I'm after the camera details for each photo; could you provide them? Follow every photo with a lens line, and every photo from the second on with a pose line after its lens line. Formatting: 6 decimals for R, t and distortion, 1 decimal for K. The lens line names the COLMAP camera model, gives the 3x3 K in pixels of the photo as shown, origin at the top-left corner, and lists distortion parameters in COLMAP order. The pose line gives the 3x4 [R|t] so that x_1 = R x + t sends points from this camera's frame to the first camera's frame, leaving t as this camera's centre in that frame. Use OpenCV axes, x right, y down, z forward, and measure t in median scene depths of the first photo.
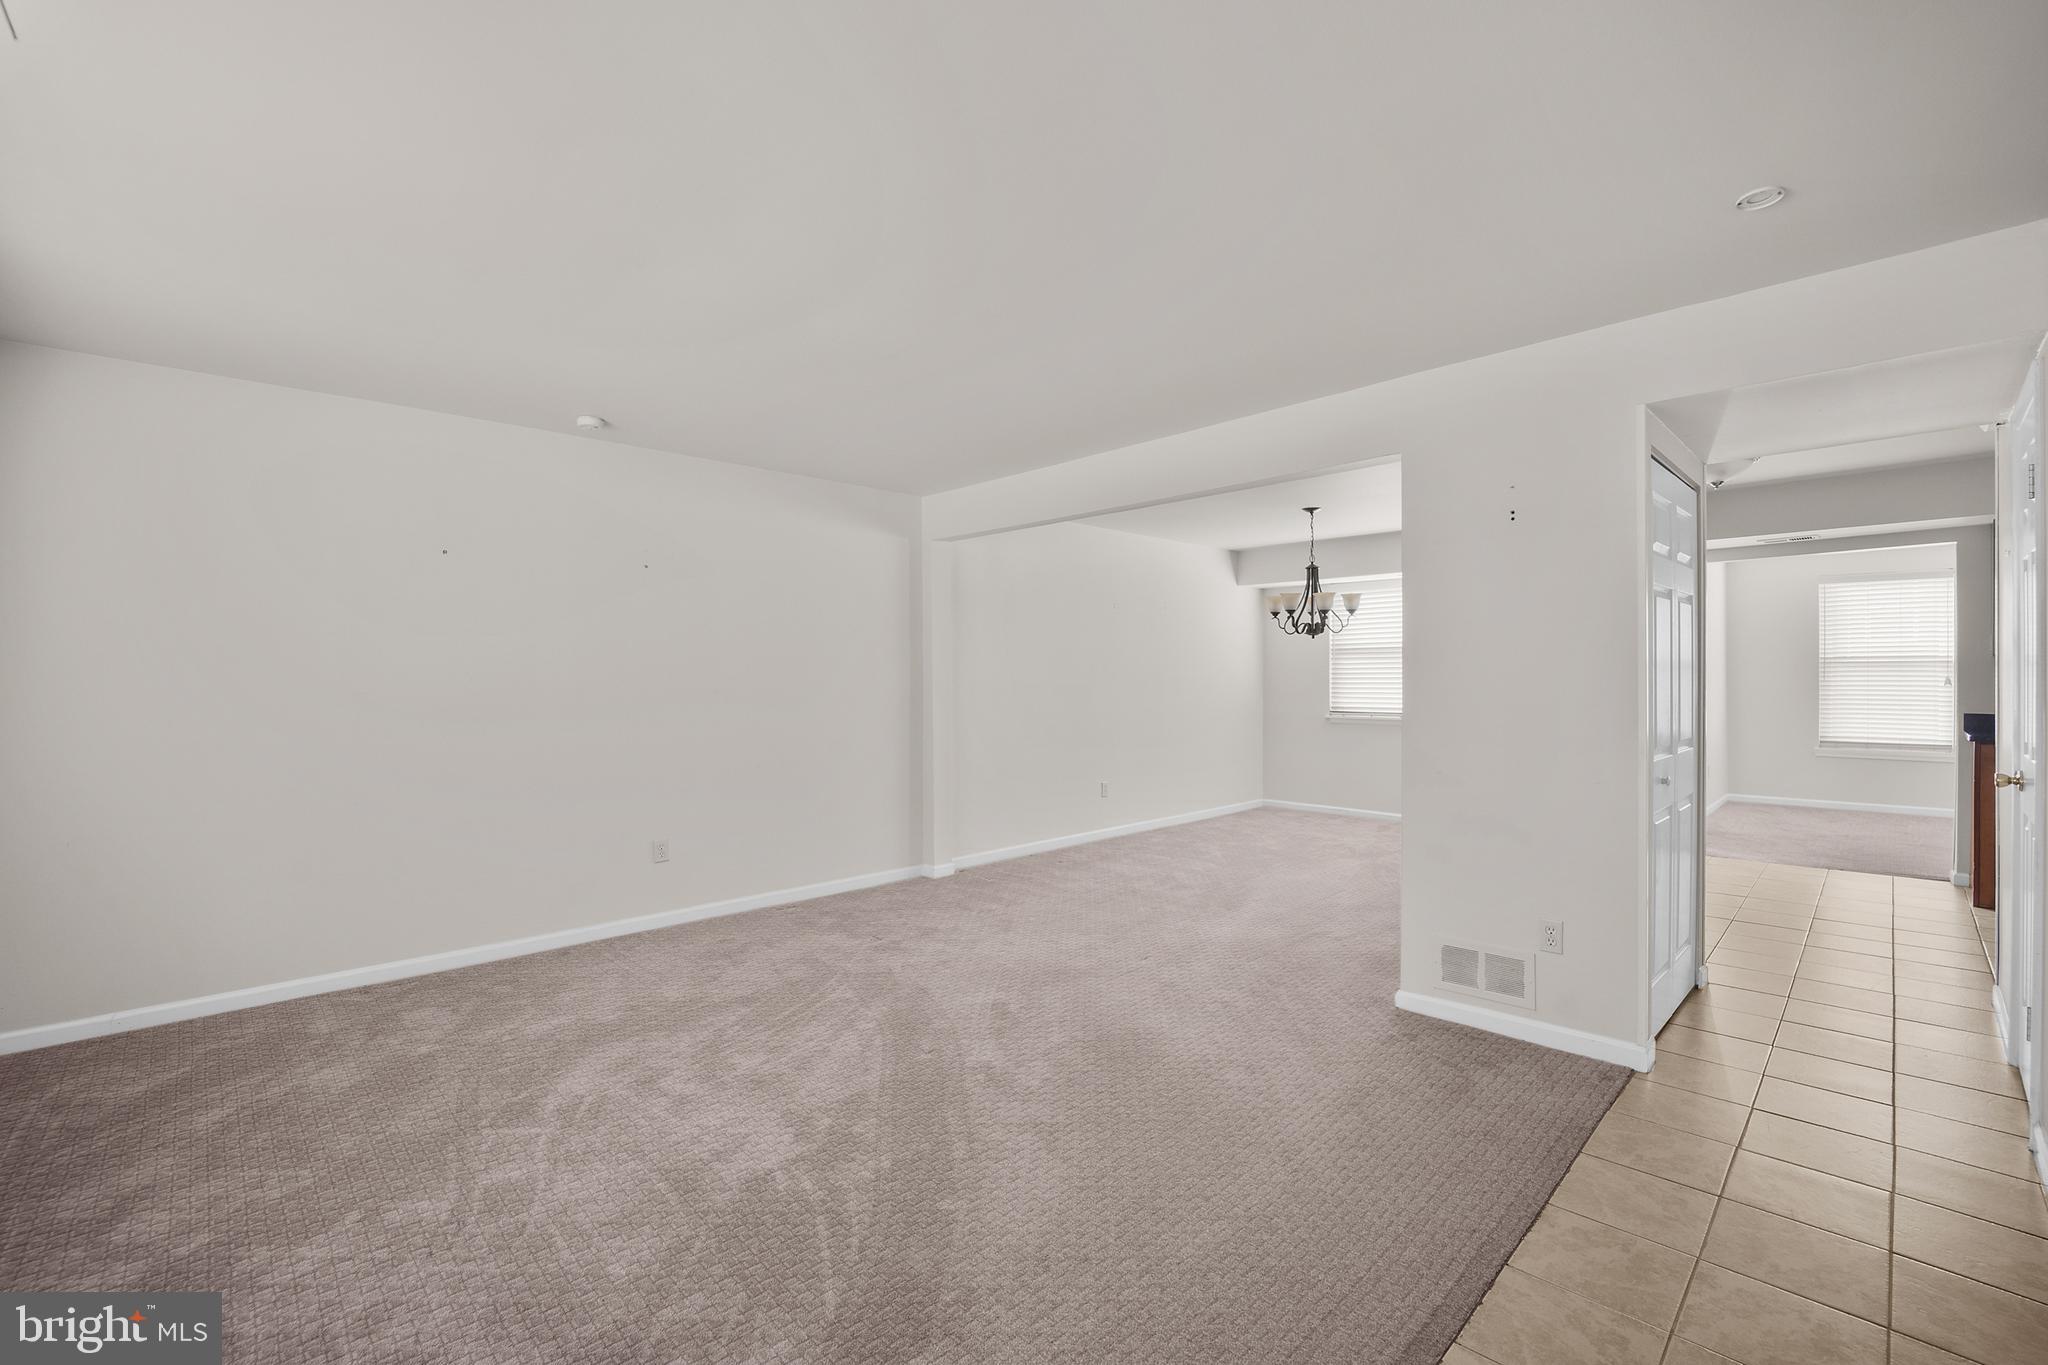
lens RADIAL K [[865.6, 0, 1023.9], [0, 865.6, 677.6], [0, 0, 1]] dist [-0.003851, -0.001170]
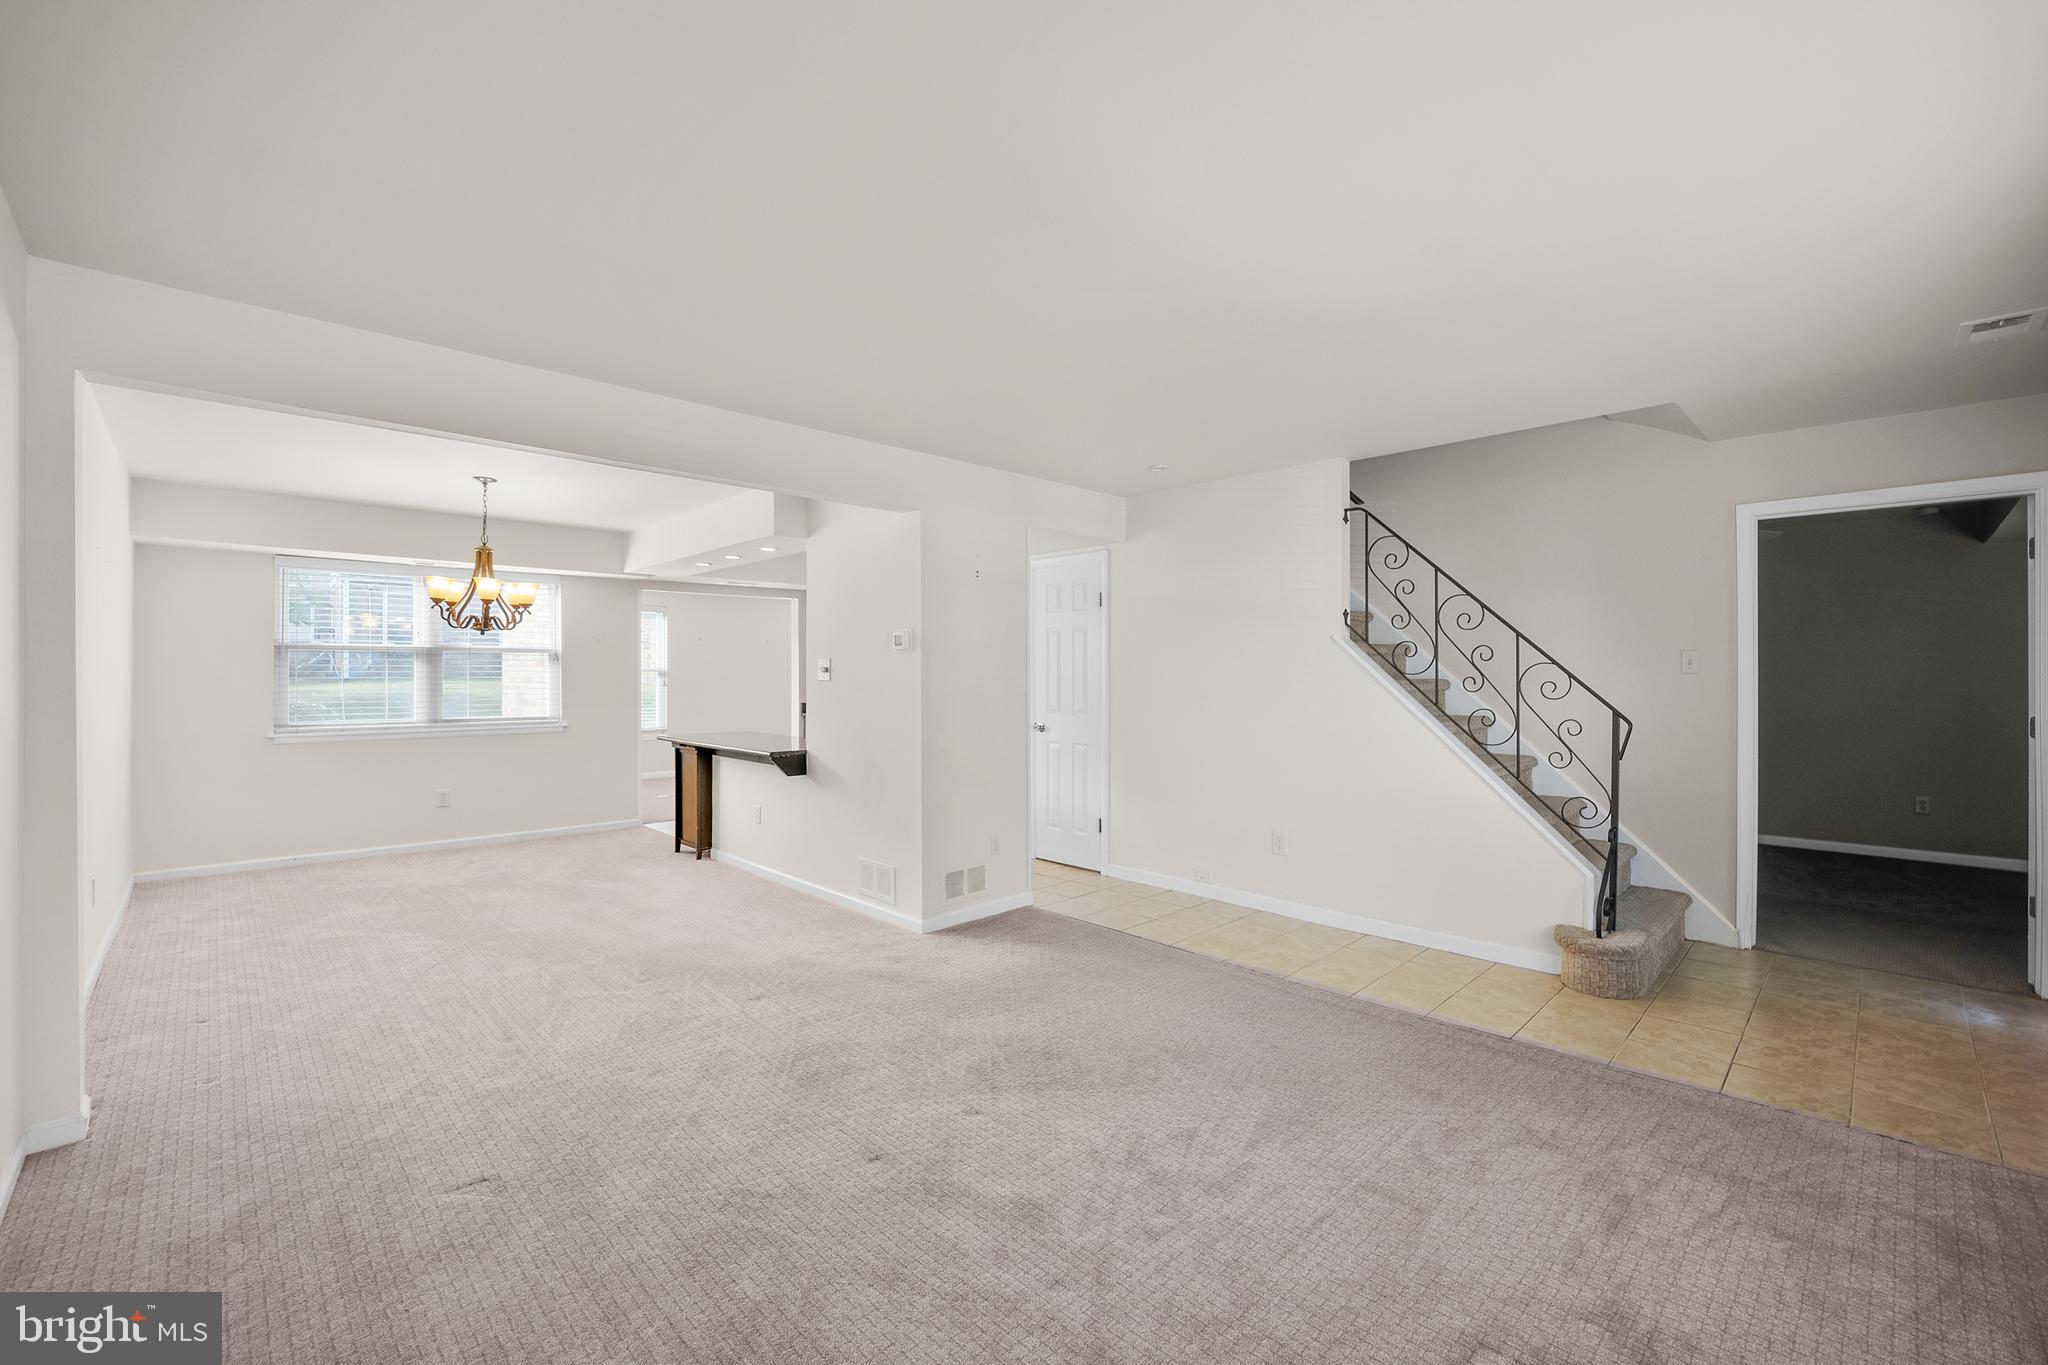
lens RADIAL K [[865.6, 0, 1026.0], [0, 865.6, 679.4], [0, 0, 1]] dist [-0.003851, -0.001170]
pose [[-0.012786, -0.001407, 0.999917, -0.512274], [0.003353, 0.999993, 0.001450, -0.002626], [-0.999913, 0.003372, -0.012781, 0.504647]]
